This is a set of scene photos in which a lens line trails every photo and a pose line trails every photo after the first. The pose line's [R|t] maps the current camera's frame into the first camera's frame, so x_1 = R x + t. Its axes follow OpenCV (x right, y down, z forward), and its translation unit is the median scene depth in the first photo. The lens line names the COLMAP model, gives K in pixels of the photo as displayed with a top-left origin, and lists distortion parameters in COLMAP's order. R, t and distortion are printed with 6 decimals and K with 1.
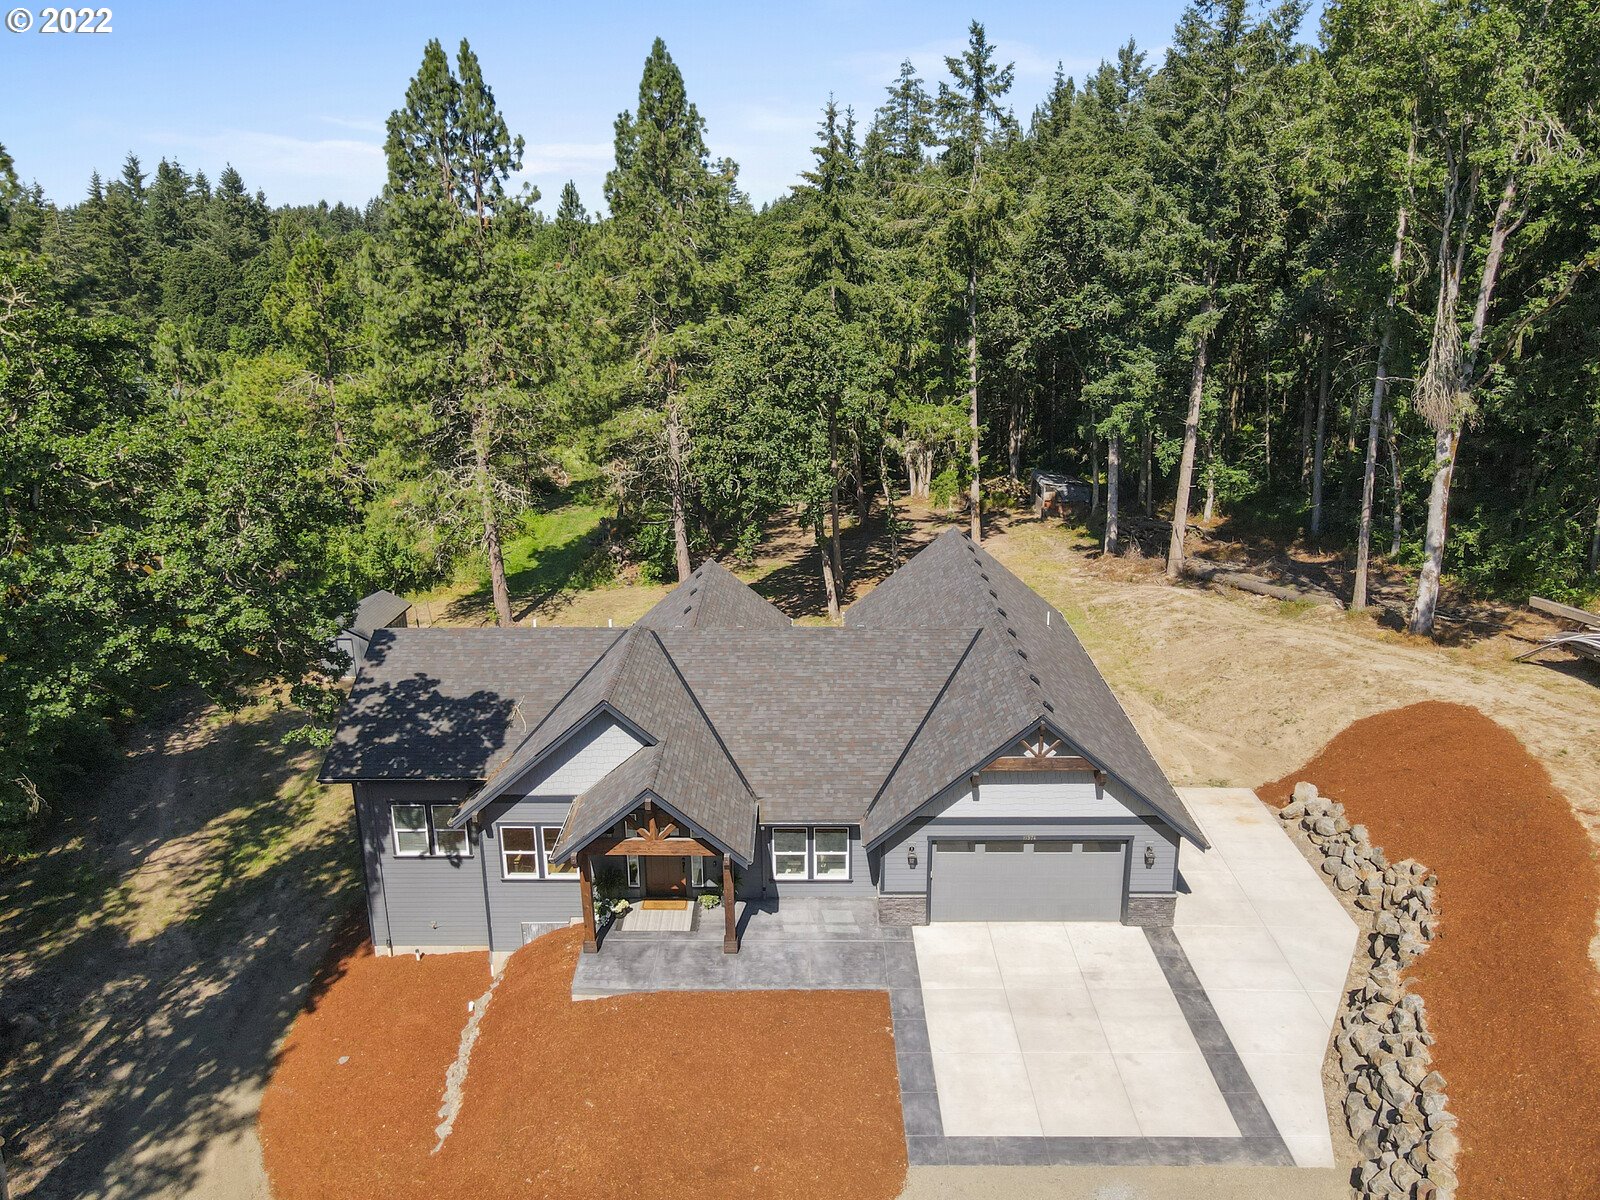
lens RADIAL K [[794.2, 0, 800.0], [0, 794.2, 600.0], [0, 0, 1]] dist [-0.002357, -0.000967]
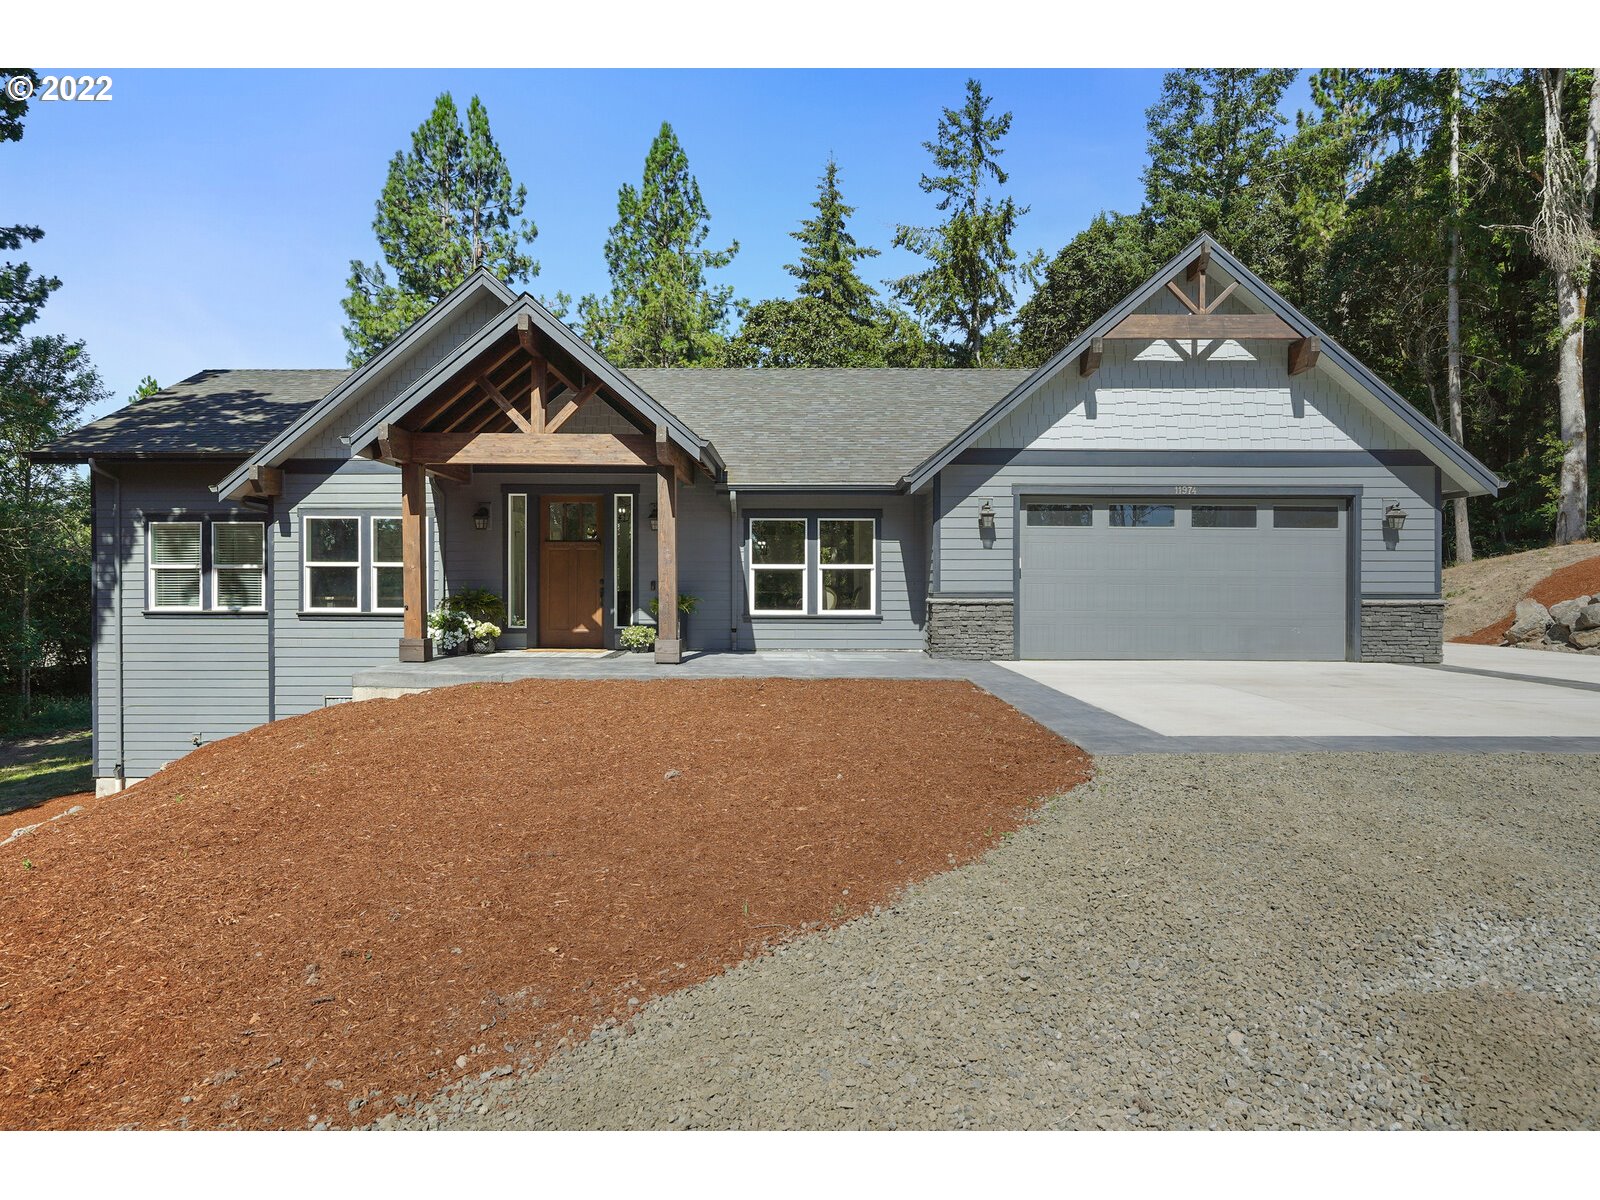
lens RADIAL K [[794.2, 0, 800.0], [0, 794.2, 600.0], [0, 0, 1]] dist [-0.002357, -0.000967]
pose [[0.999935, 0.010524, 0.004317, 0.001573], [-0.009351, 0.976579, -0.214954, 0.476587], [-0.006479, 0.214900, 0.976615, 0.416076]]
